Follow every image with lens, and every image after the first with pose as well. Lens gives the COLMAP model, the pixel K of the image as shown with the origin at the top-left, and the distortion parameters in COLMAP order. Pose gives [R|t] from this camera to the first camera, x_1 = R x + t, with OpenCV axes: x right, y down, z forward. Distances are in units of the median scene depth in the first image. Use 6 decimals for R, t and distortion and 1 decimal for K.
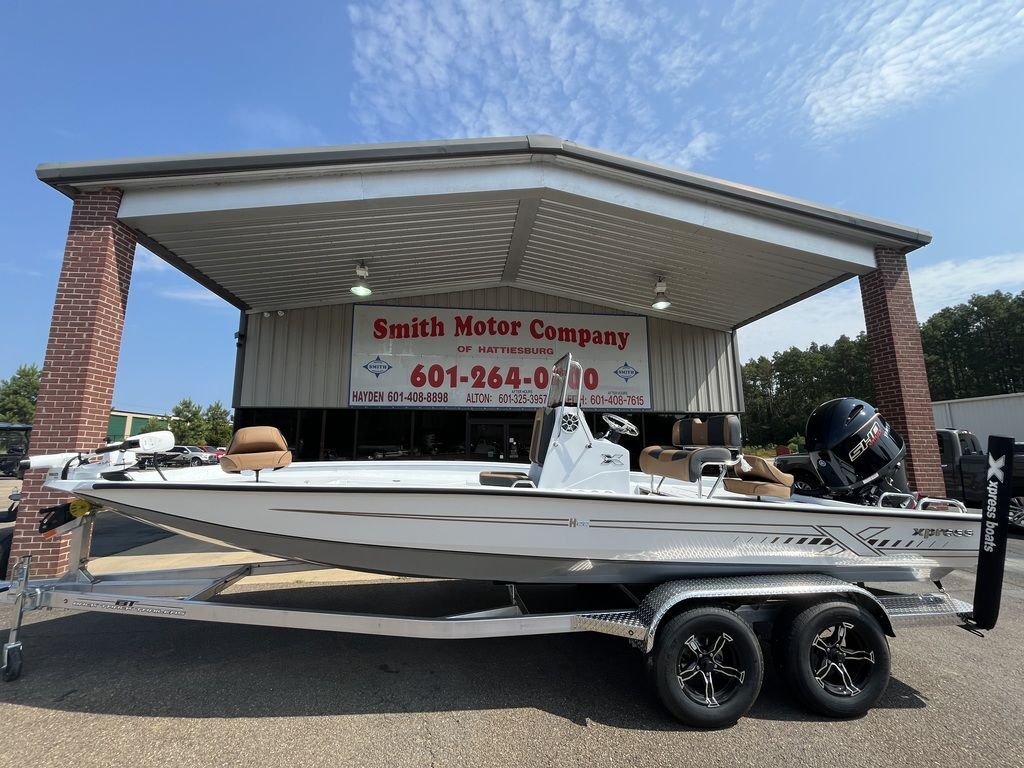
lens RADIAL K [[406.5, 0, 513.5], [0, 406.5, 387.6], [0, 0, 1]] dist [-0.000657, -0.001044]
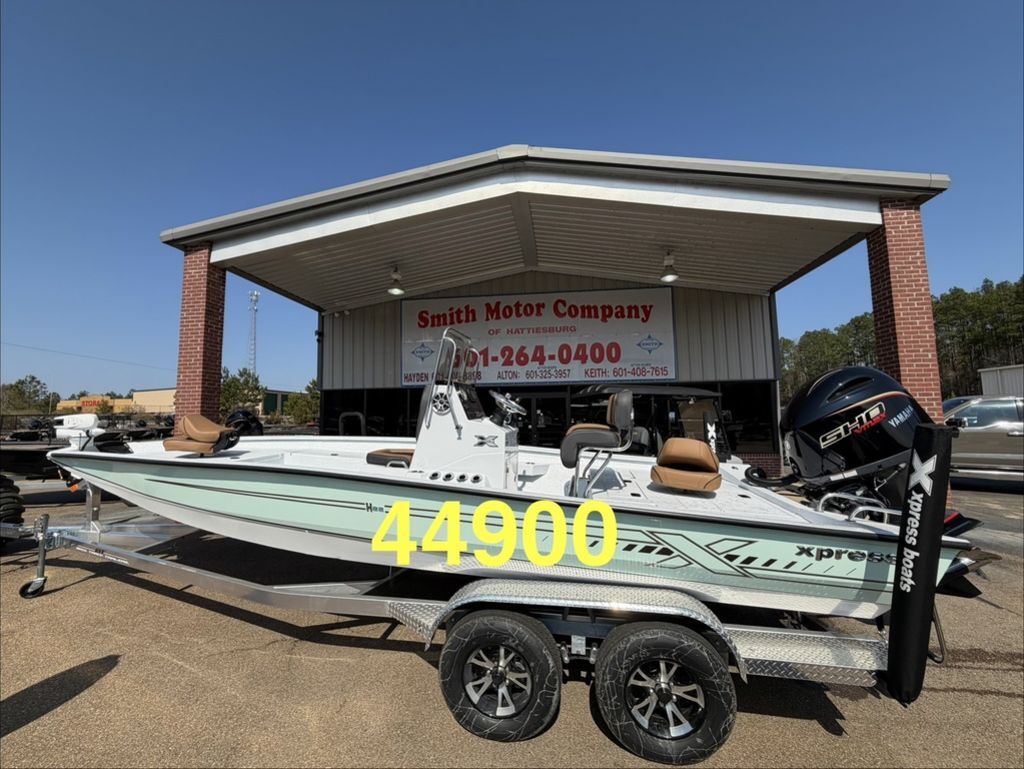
lens RADIAL K [[406.5, 0, 516.0], [0, 406.5, 386.5], [0, 0, 1]] dist [-0.000657, -0.001044]
pose [[0.970806, -0.030806, -0.237880, 0.203653], [0.048630, 0.996401, 0.069428, -0.020057], [0.234885, -0.078969, 0.968810, -0.085831]]
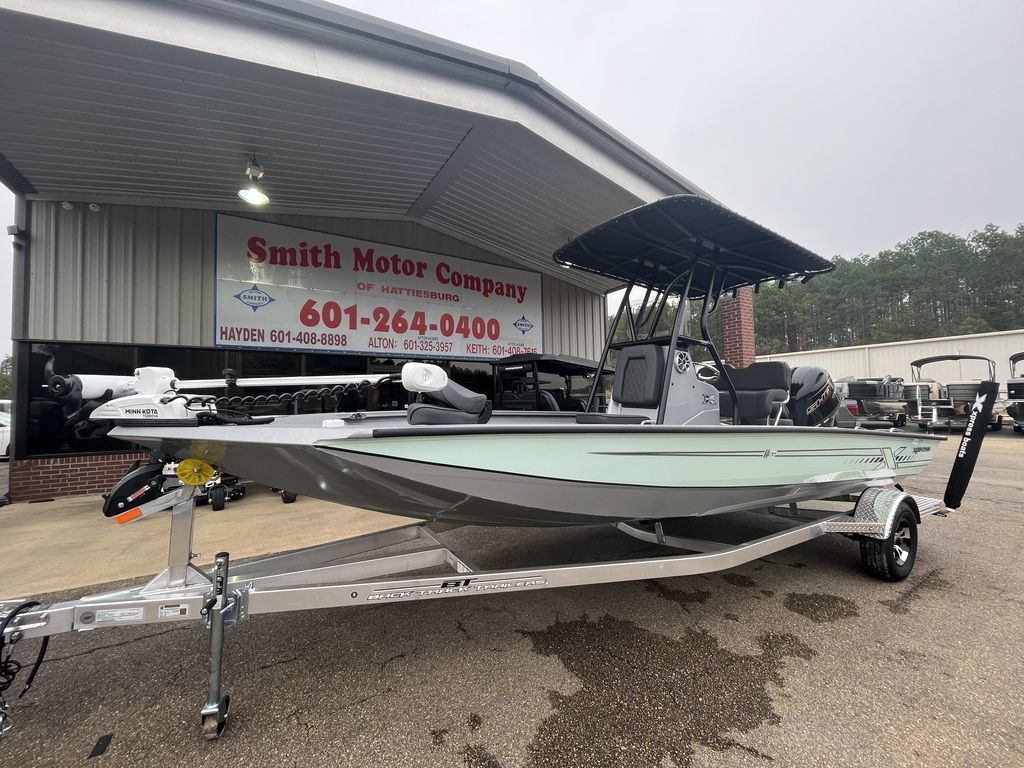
lens RADIAL K [[406.5, 0, 505.8], [0, 406.5, 382.8], [0, 0, 1]] dist [-0.000657, -0.001044]
pose [[0.914398, 0.008012, 0.404737, -0.201141], [-0.051488, 0.993986, 0.096646, 0.012344], [-0.401528, -0.109212, 0.909312, 0.050155]]
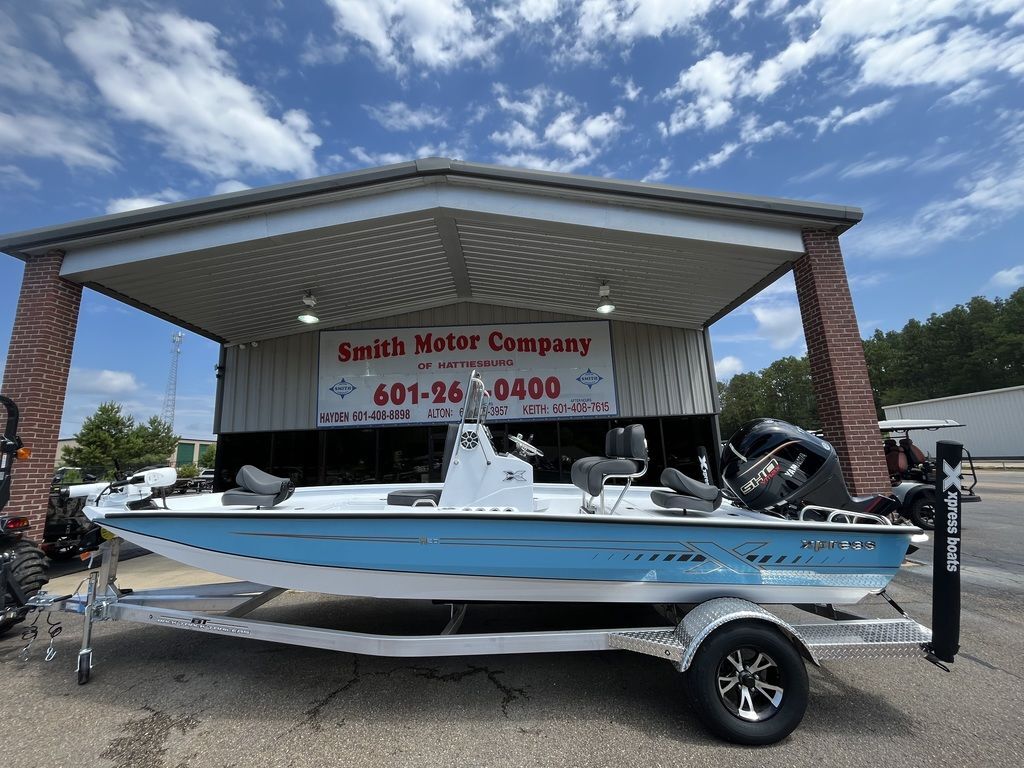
lens RADIAL K [[406.5, 0, 516.7], [0, 406.5, 388.2], [0, 0, 1]] dist [-0.000657, -0.001044]
pose [[0.992060, -0.059388, -0.110860, 0.224747], [0.056607, 0.998002, -0.028070, 0.003202], [0.112306, 0.021572, 0.993439, 0.006392]]
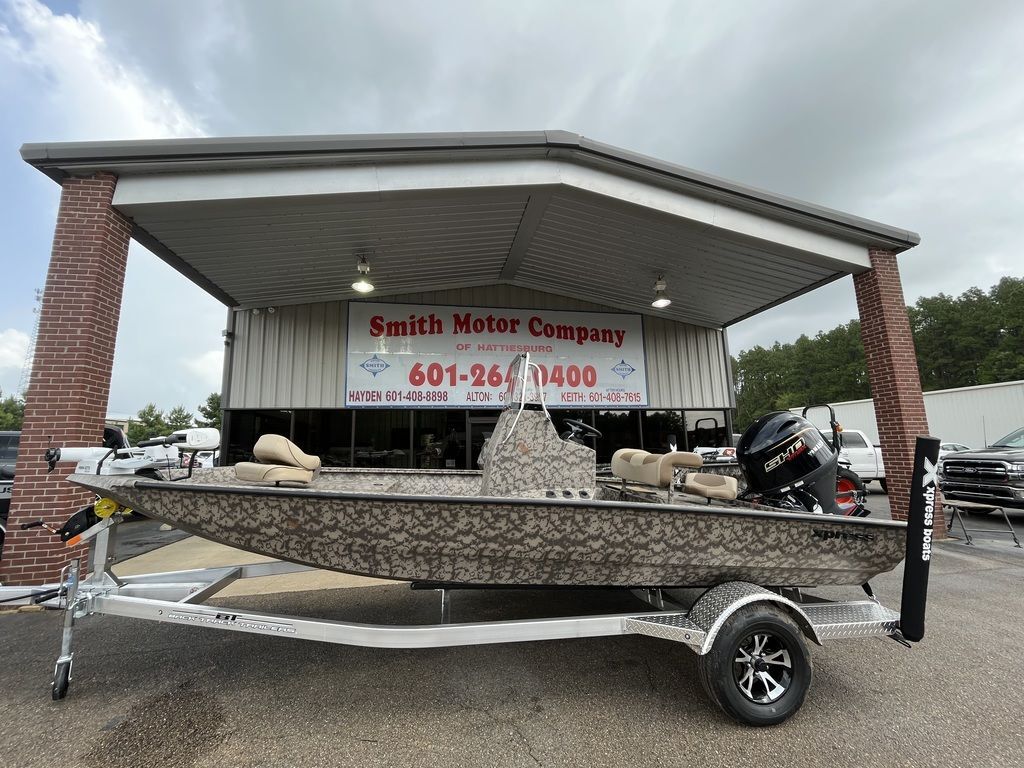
lens RADIAL K [[406.5, 0, 511.4], [0, 406.5, 387.4], [0, 0, 1]] dist [-0.000657, -0.001044]
pose [[0.997931, -0.009397, 0.063602, -0.069689], [0.009388, 0.999956, 0.000434, 0.003883], [-0.063603, 0.000164, 0.997975, 0.009085]]
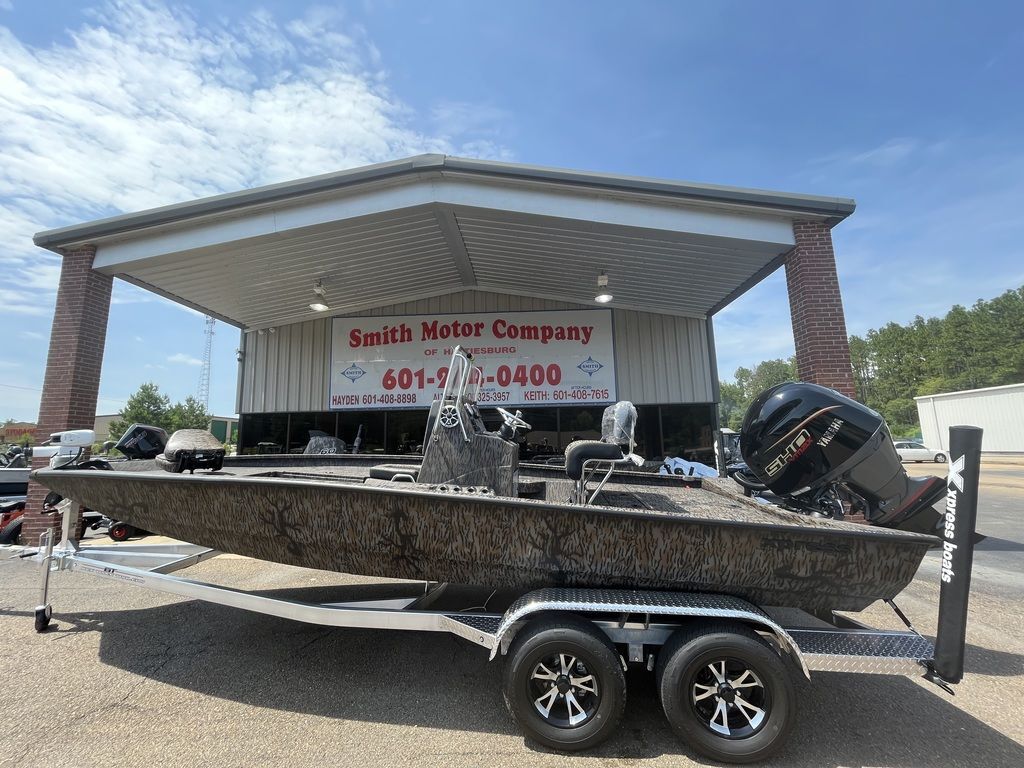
lens RADIAL K [[406.5, 0, 517.7], [0, 406.5, 386.4], [0, 0, 1]] dist [-0.000657, -0.001044]
pose [[0.985452, -0.040595, -0.165033, 0.282805], [0.042030, 0.999103, 0.005208, -0.001102], [0.164674, -0.012068, 0.986274, -0.017814]]
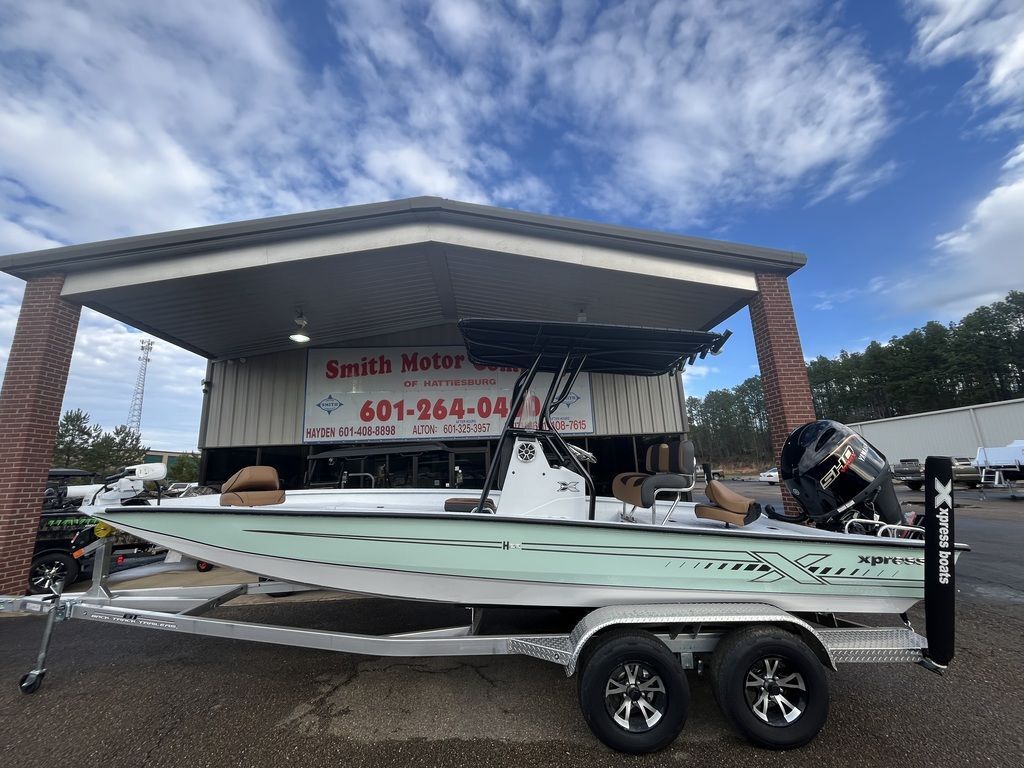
lens RADIAL K [[406.5, 0, 516.4], [0, 406.5, 389.5], [0, 0, 1]] dist [-0.000657, -0.001044]
pose [[0.996896, -0.049128, -0.061522, 0.225719], [0.045740, 0.997420, -0.055322, -0.008574], [0.064081, 0.052336, 0.996571, -0.046772]]
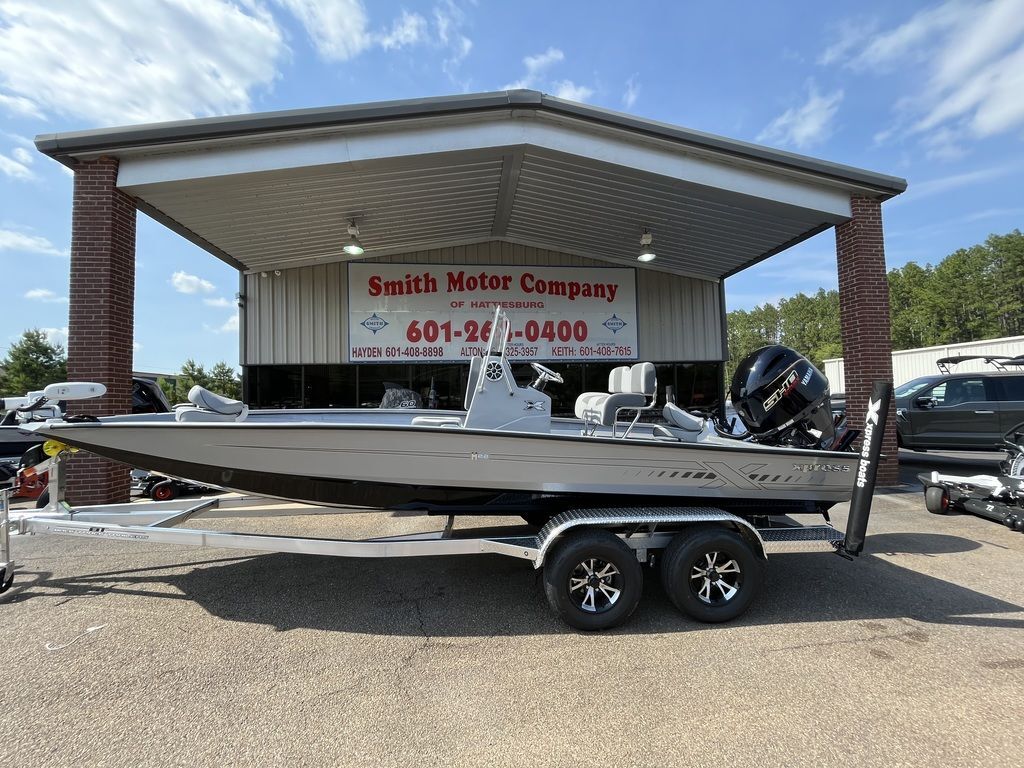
lens RADIAL K [[406.5, 0, 513.1], [0, 406.5, 386.1], [0, 0, 1]] dist [-0.000657, -0.001044]
pose [[0.999778, -0.018067, -0.010878, 0.029474], [0.019171, 0.993544, 0.111813, -0.001205], [0.008788, -0.111997, 0.993670, -0.051639]]
